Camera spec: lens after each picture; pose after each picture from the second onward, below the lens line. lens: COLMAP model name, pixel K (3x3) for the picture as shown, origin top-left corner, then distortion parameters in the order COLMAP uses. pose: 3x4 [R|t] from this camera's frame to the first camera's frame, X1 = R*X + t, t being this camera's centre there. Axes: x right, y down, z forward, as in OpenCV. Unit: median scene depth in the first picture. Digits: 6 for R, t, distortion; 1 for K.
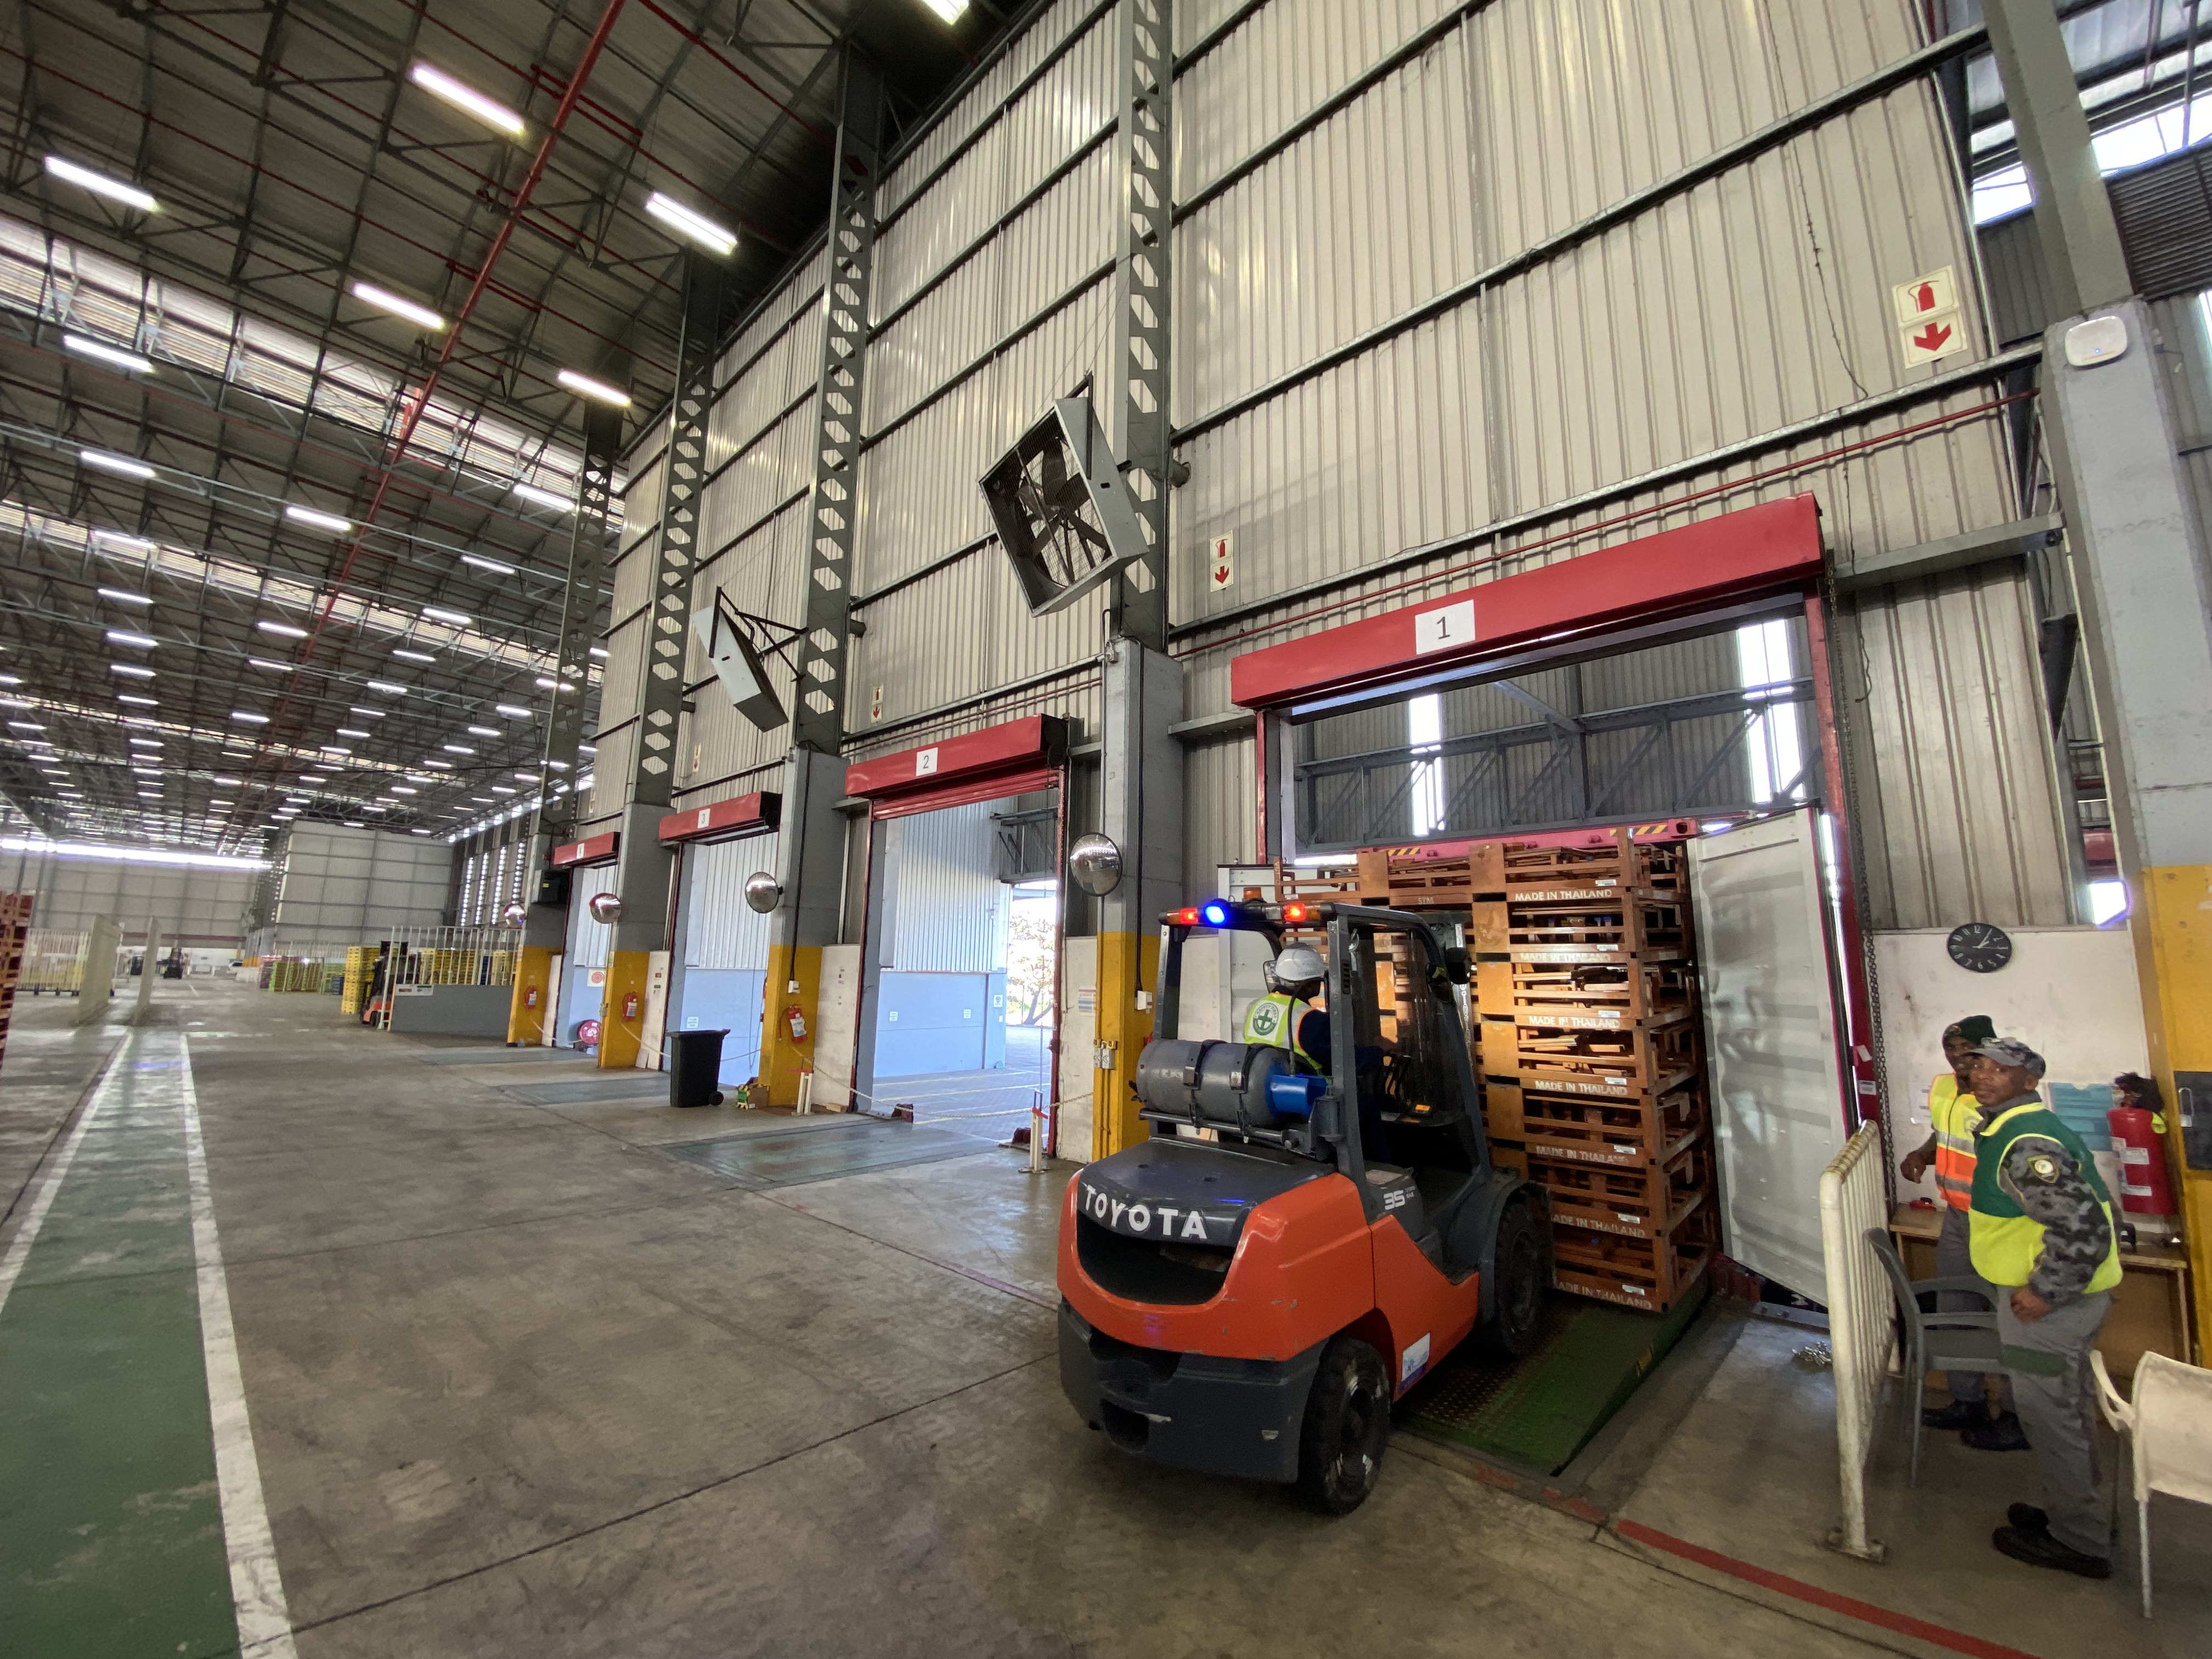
lens RADIAL K [[912.6, 0, 1116.7], [0, 912.6, 821.1], [0, 0, 1]] dist [0.007887, -0.019212]
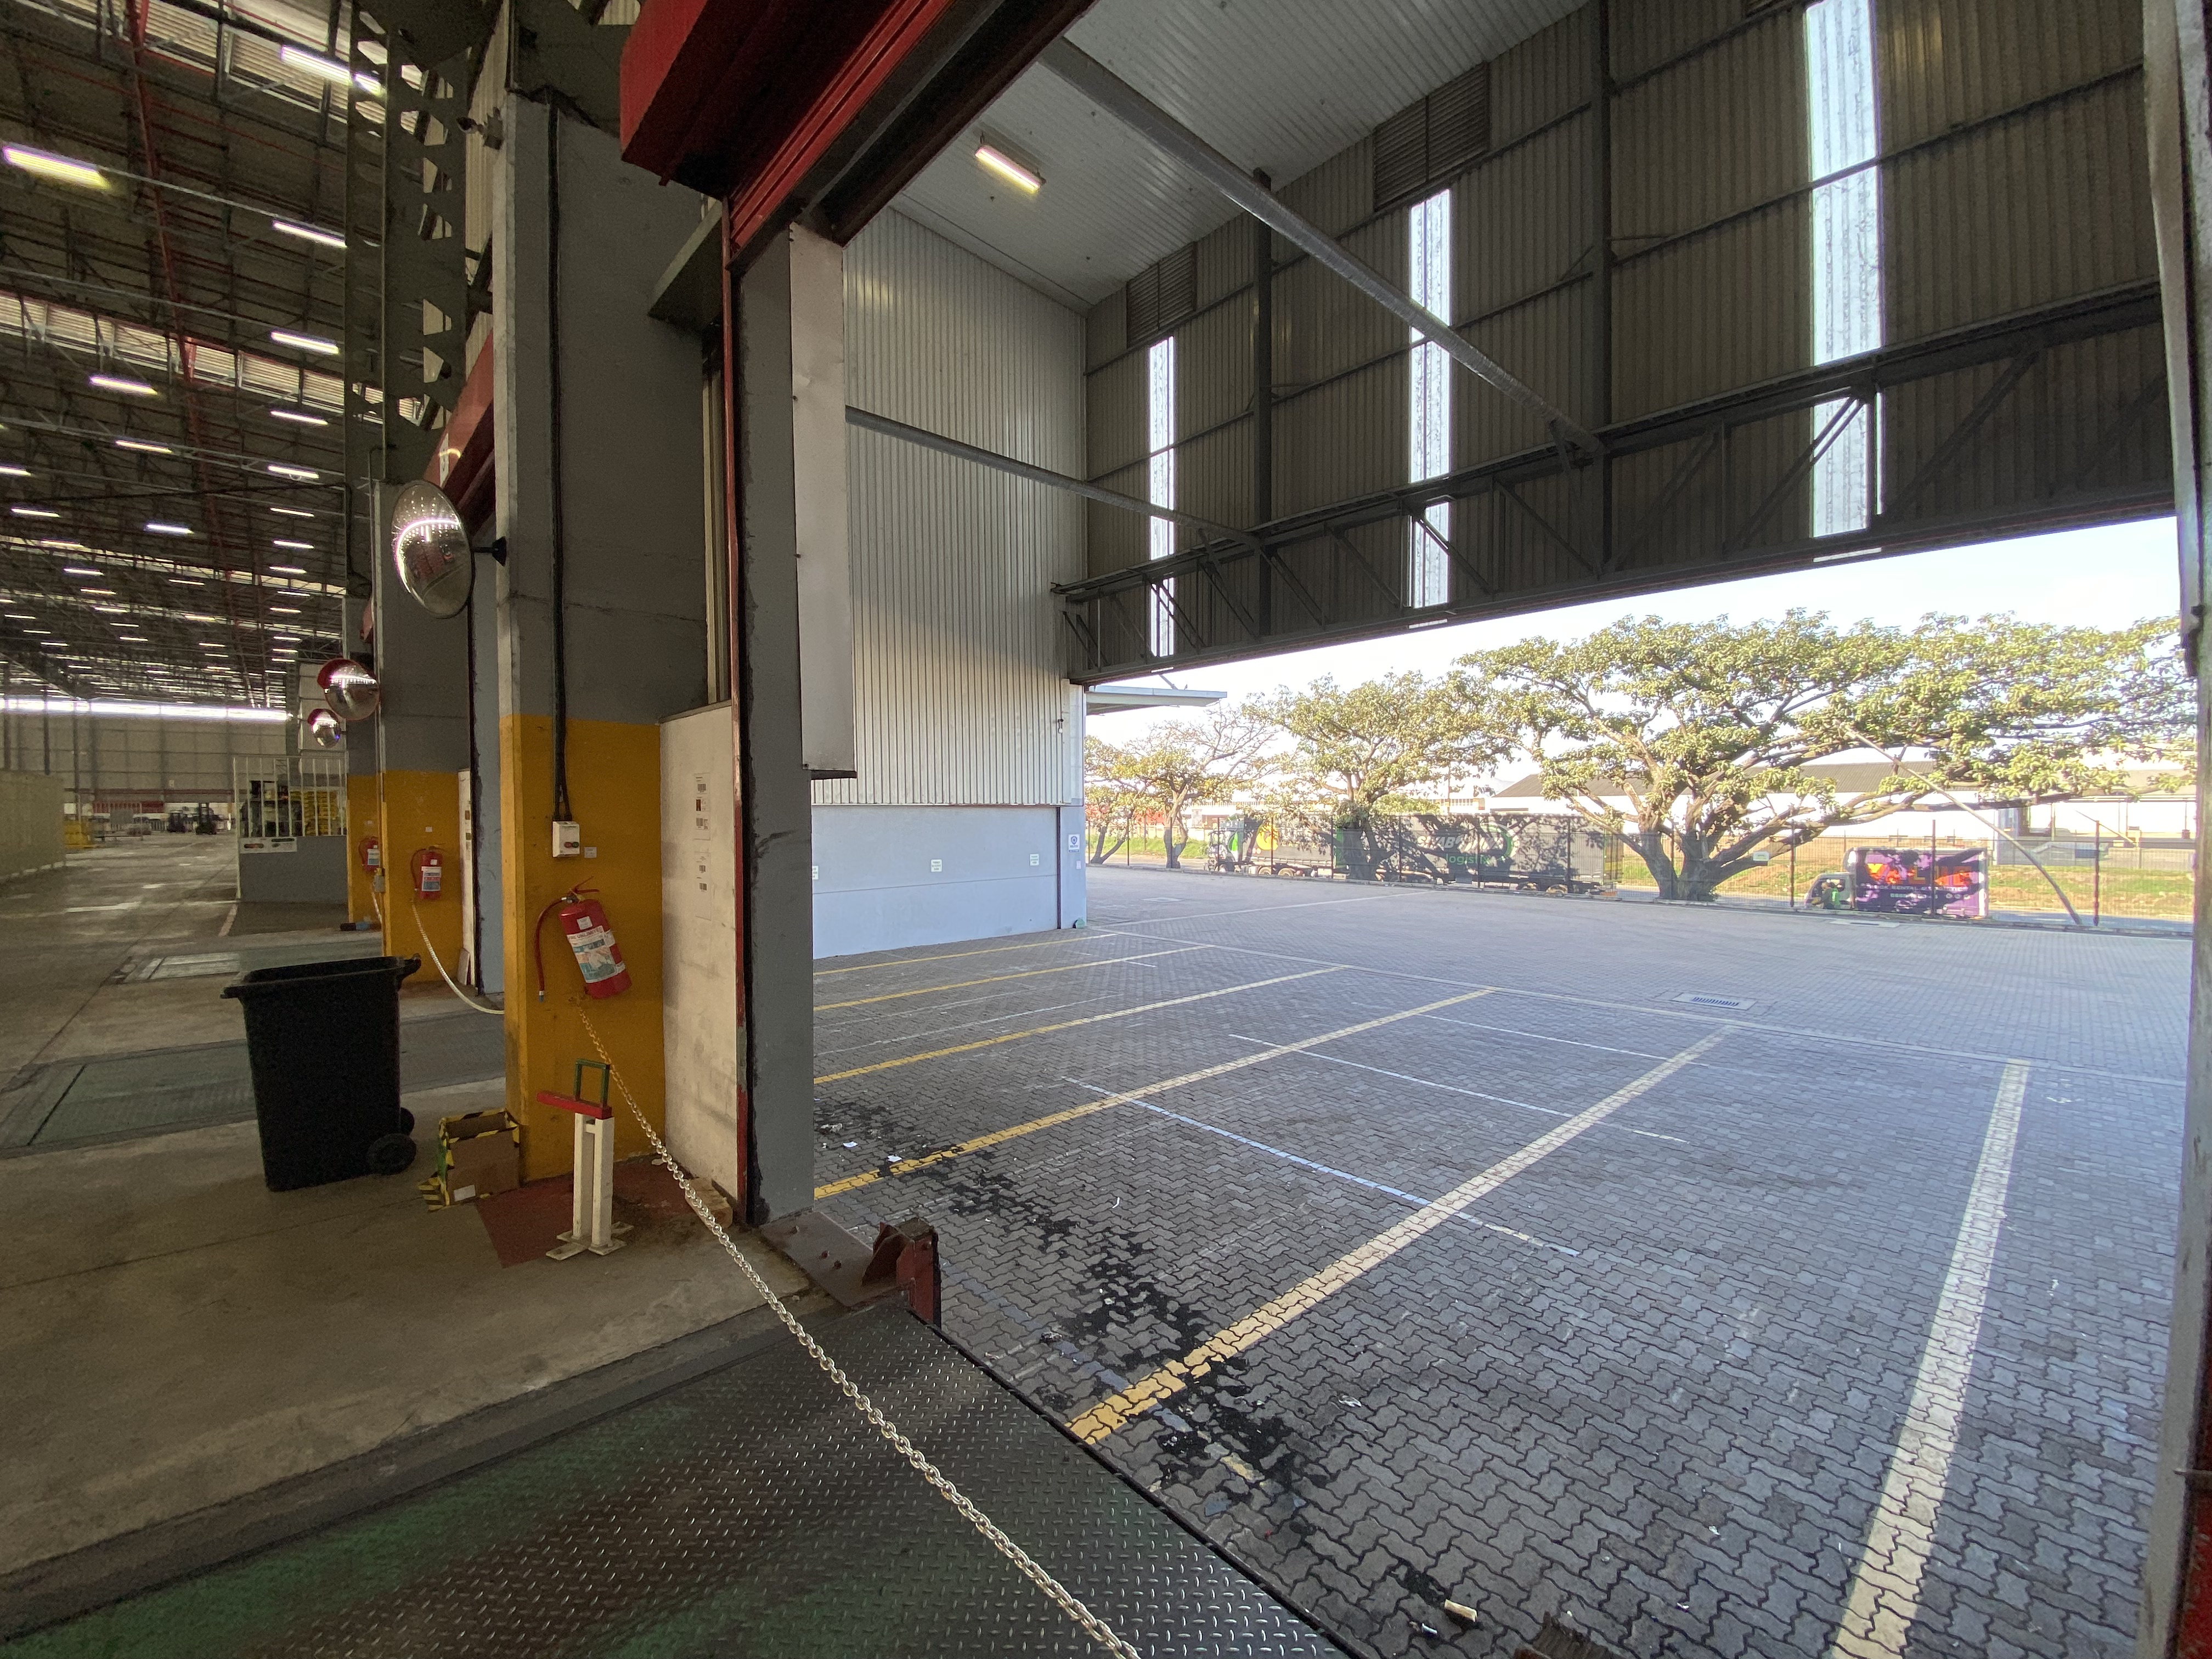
lens RADIAL K [[908.1, 0, 1099.8], [0, 908.1, 821.4], [0, 0, 1]] dist [0.011541, -0.017521]
pose [[0.997181, -0.021060, -0.072016, -0.080964], [0.033681, 0.983306, 0.178817, 0.072509], [0.067048, -0.180739, 0.981243, 0.407623]]
